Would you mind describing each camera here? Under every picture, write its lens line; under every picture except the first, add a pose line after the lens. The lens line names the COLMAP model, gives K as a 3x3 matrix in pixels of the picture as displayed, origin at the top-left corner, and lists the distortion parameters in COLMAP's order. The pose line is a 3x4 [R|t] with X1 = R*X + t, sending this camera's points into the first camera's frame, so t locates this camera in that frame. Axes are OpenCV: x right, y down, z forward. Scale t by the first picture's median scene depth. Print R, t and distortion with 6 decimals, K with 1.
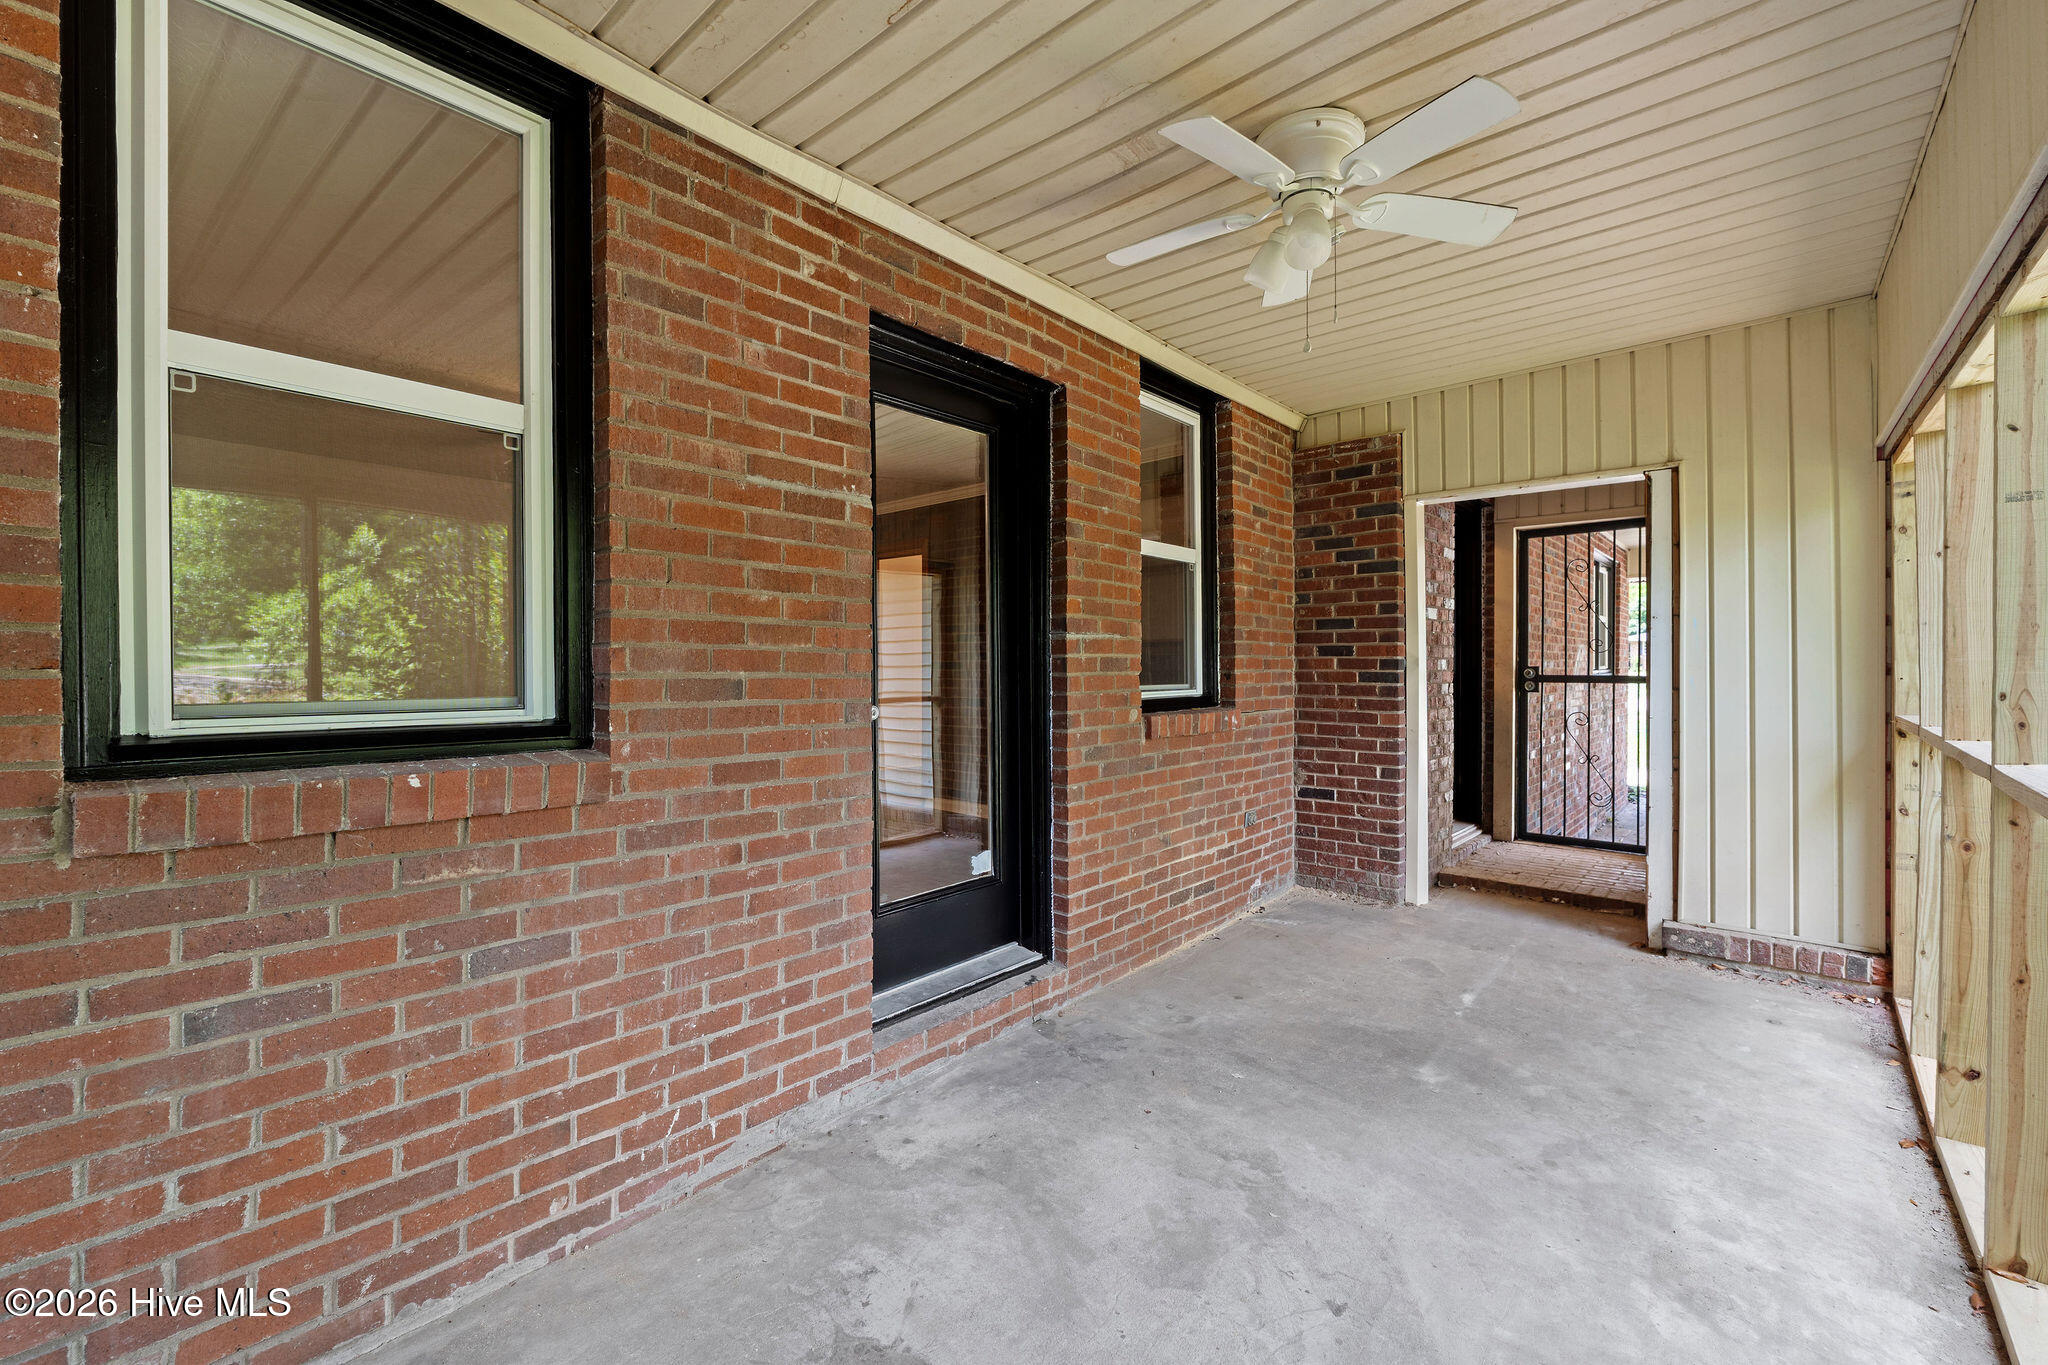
lens RADIAL K [[862.4, 0, 986.8], [0, 862.4, 682.3], [0, 0, 1]] dist [-0.000800, -0.000200]
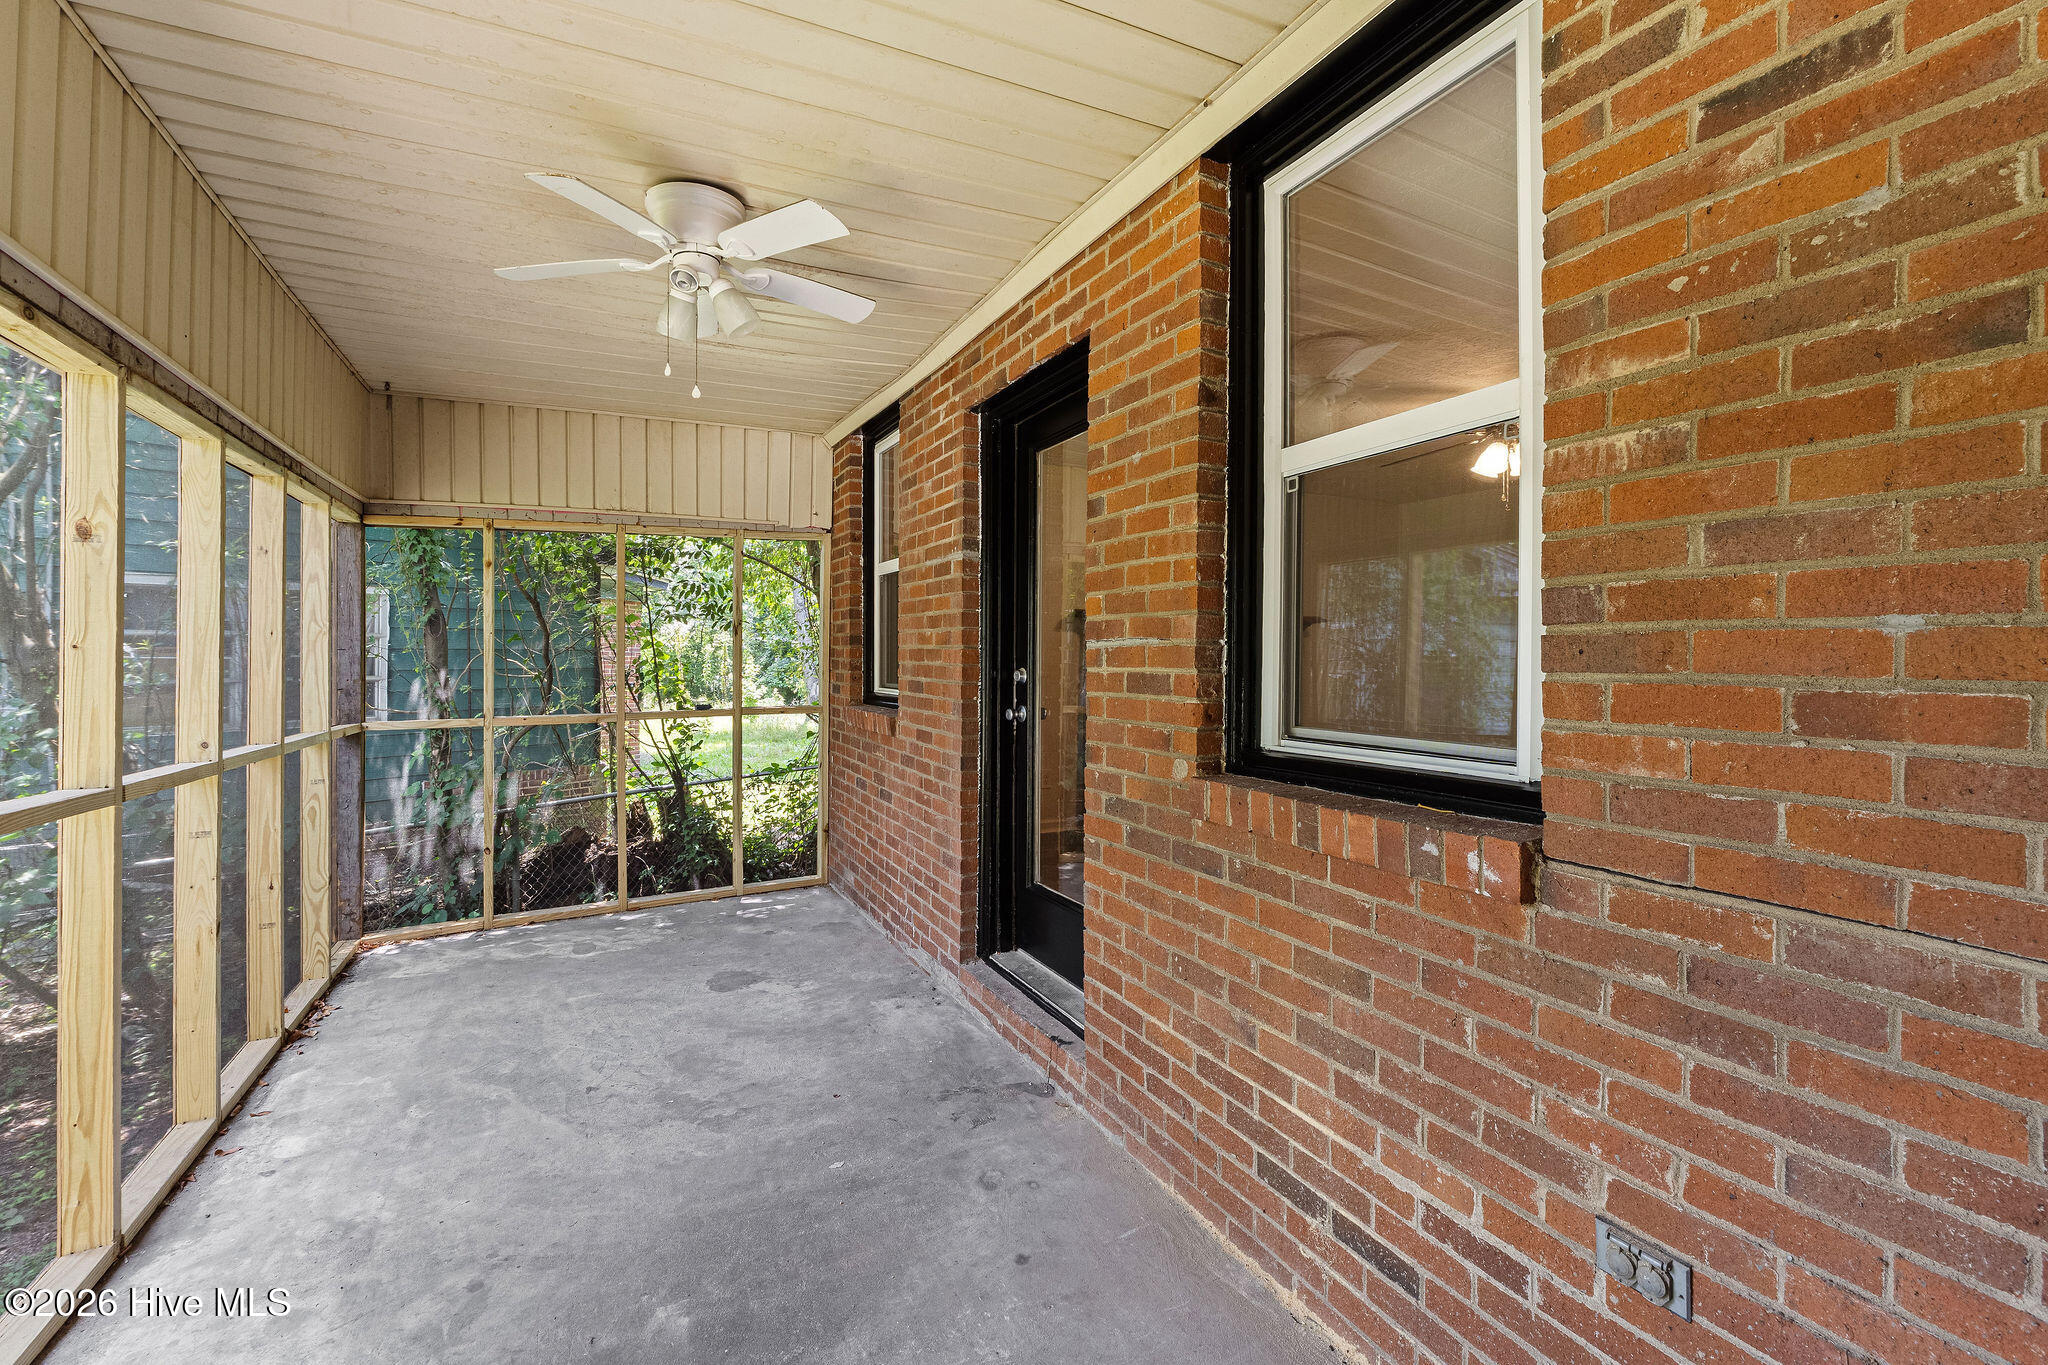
lens RADIAL K [[855.2, 0, 1001.5], [0, 855.2, 662.1], [0, 0, 1]] dist [0.003364, -0.000336]
pose [[-0.368688, 0.003685, -0.929546, 0.826525], [-0.020478, 0.999717, 0.012085, -0.044368], [0.929328, 0.023491, -0.368508, 1.180215]]
